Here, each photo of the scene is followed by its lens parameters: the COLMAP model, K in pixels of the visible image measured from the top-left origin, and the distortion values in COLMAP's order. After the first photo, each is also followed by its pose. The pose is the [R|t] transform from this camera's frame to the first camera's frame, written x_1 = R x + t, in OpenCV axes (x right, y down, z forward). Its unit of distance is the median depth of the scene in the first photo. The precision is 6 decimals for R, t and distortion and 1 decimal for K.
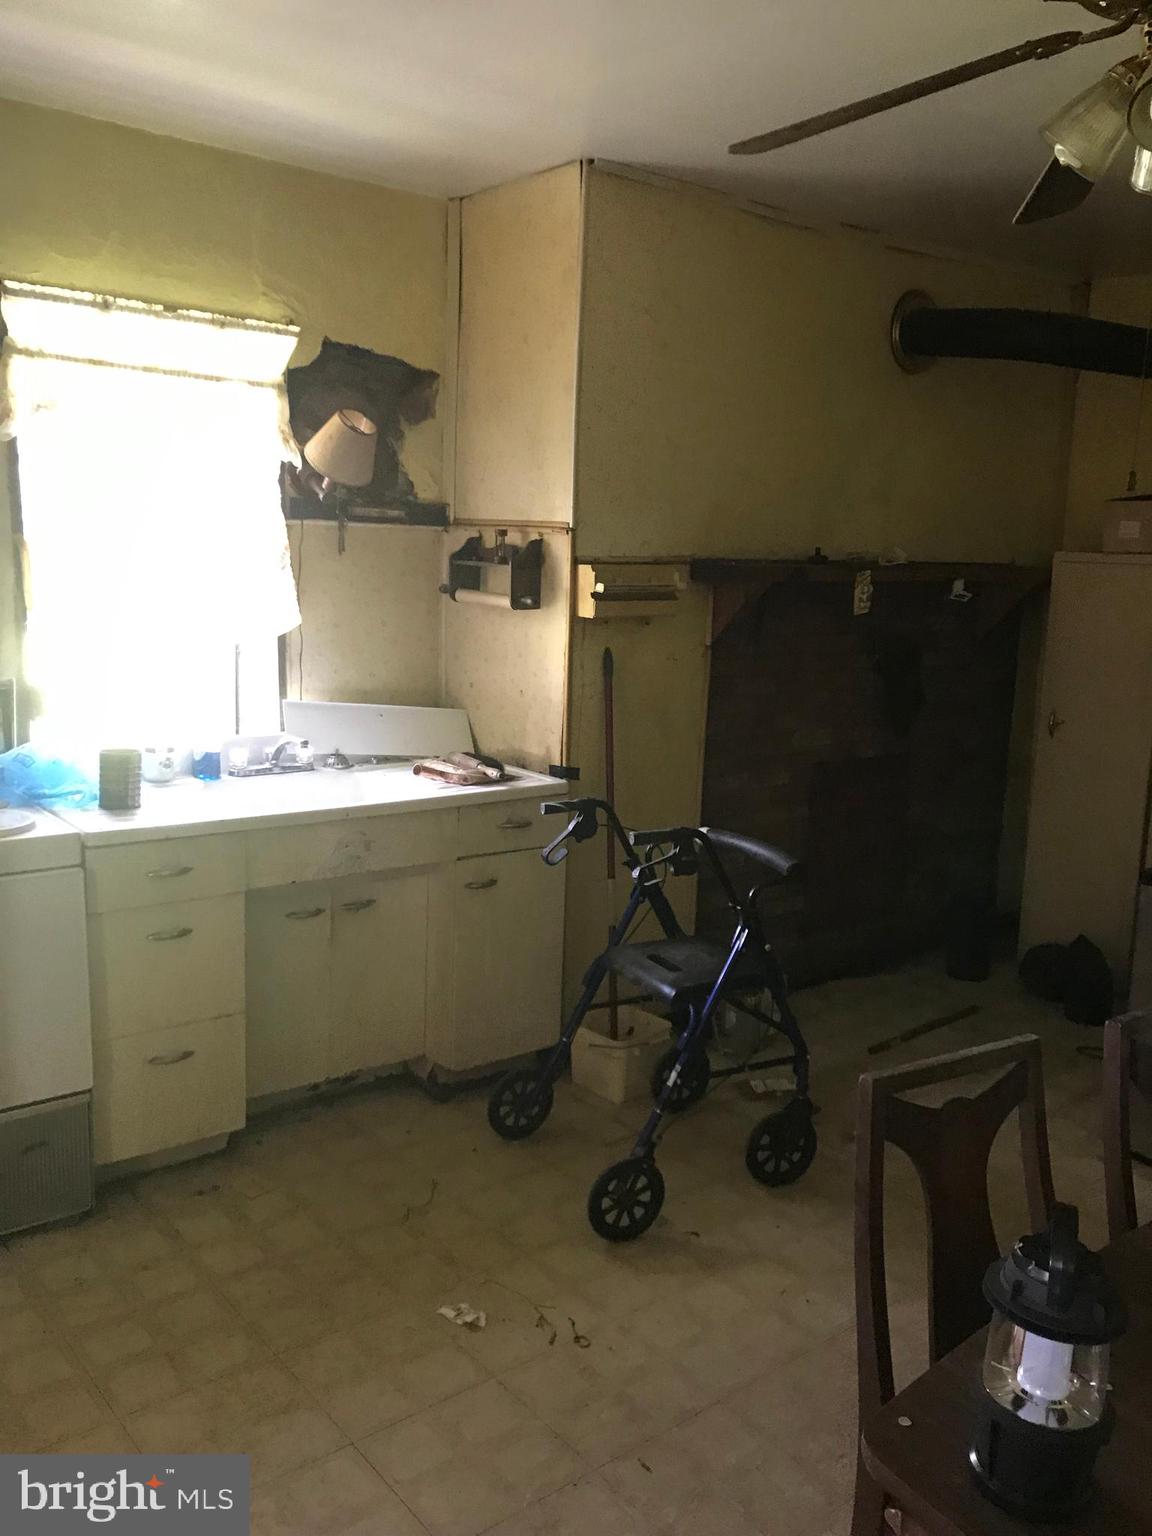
lens RADIAL K [[1268.8, 0, 576.0], [0, 1268.8, 768.0], [0, 0, 1]] dist [0.229260, -0.709057]
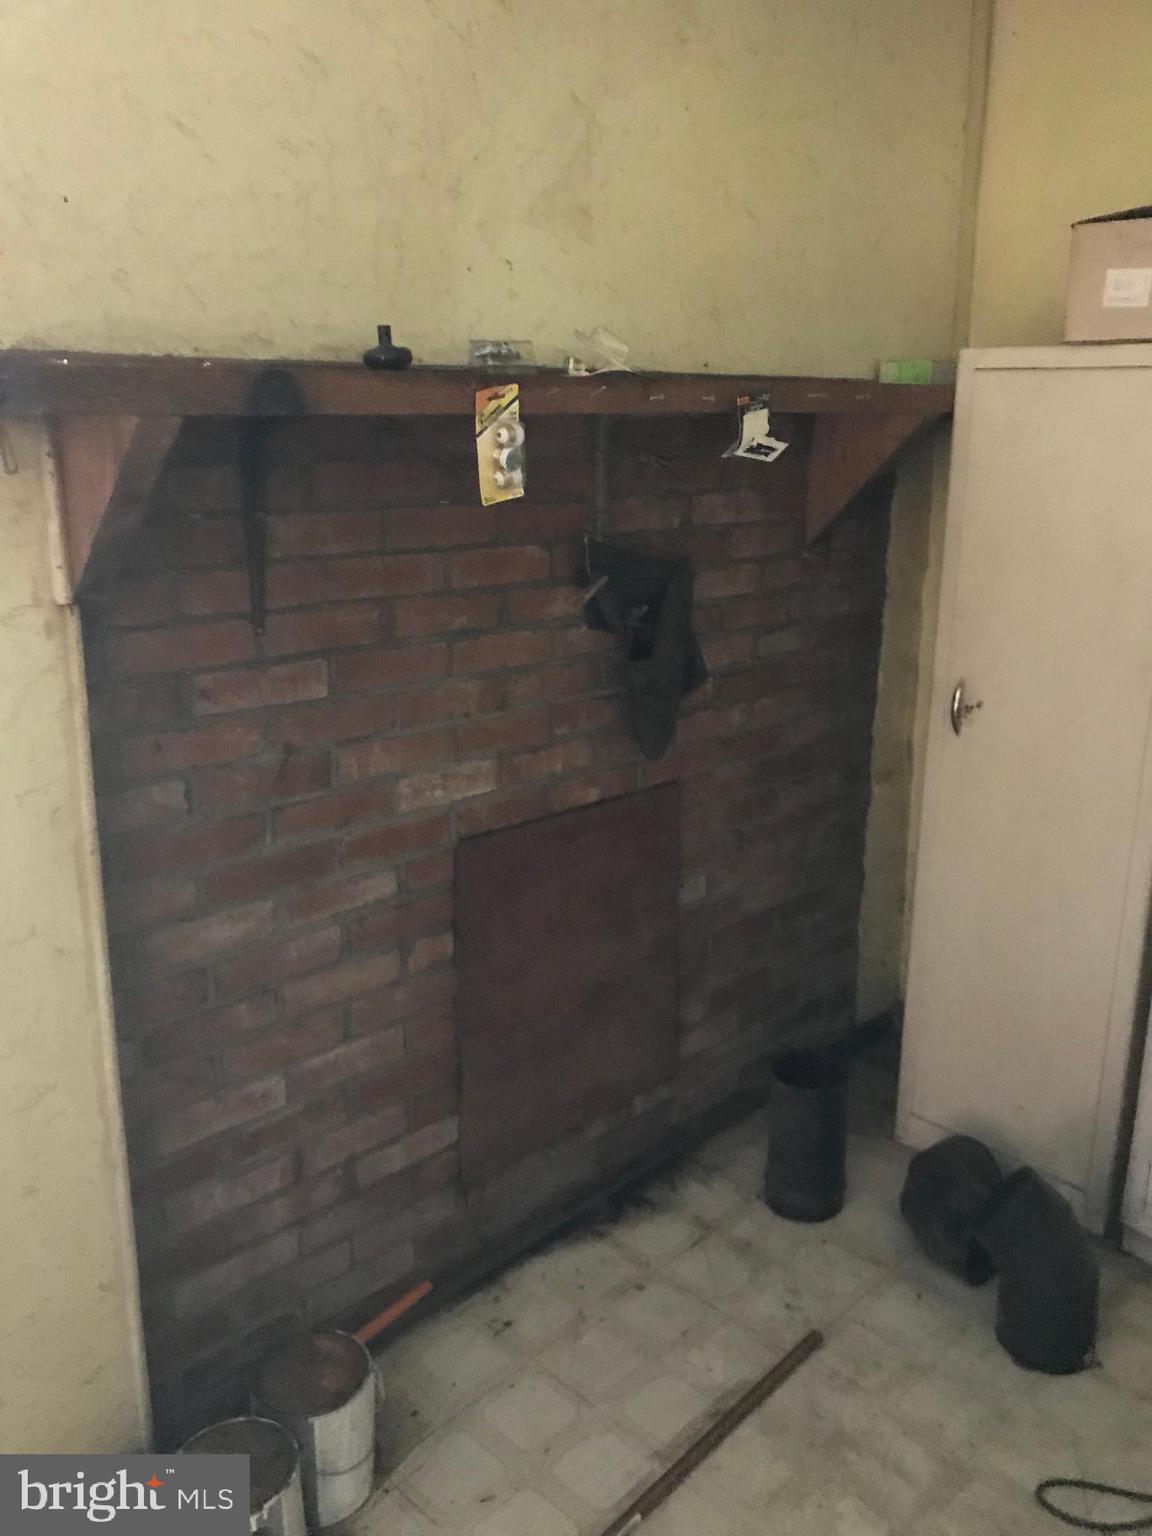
lens RADIAL K [[1268.8, 0, 576.0], [0, 1268.8, 768.0], [0, 0, 1]] dist [0.229260, -0.709057]
pose [[0.994254, -0.052311, 0.093397, 0.188786], [0.042552, 0.993709, 0.103590, -0.073411], [-0.098228, -0.099020, 0.990225, 0.561371]]
